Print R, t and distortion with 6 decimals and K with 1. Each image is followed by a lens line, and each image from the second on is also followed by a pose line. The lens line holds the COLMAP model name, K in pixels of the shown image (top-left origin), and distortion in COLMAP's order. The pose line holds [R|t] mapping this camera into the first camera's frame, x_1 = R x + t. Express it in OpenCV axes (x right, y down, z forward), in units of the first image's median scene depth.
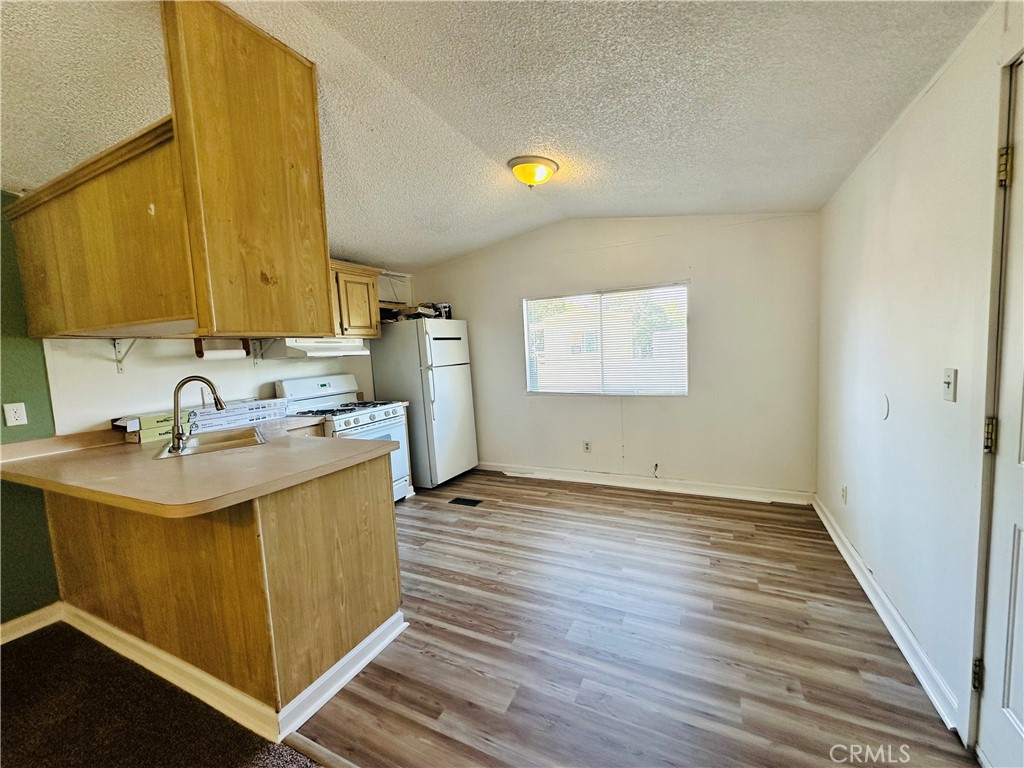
lens RADIAL K [[408.5, 0, 511.3], [0, 408.5, 382.6], [0, 0, 1]] dist [-0.003074, -0.000268]
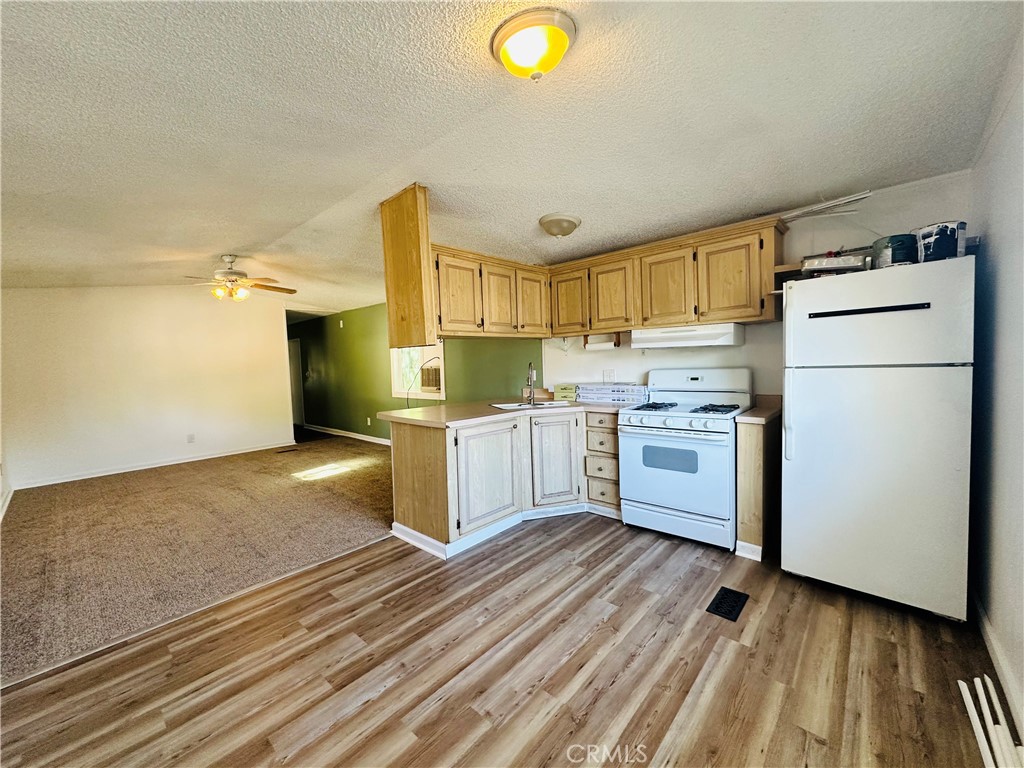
lens RADIAL K [[408.5, 0, 510.7], [0, 408.5, 384.5], [0, 0, 1]] dist [-0.003074, -0.000268]
pose [[-0.275120, 0.115039, -0.954502, 0.589813], [-0.026733, 0.991516, 0.127206, -0.098493], [0.961038, 0.060514, -0.269710, 1.006731]]
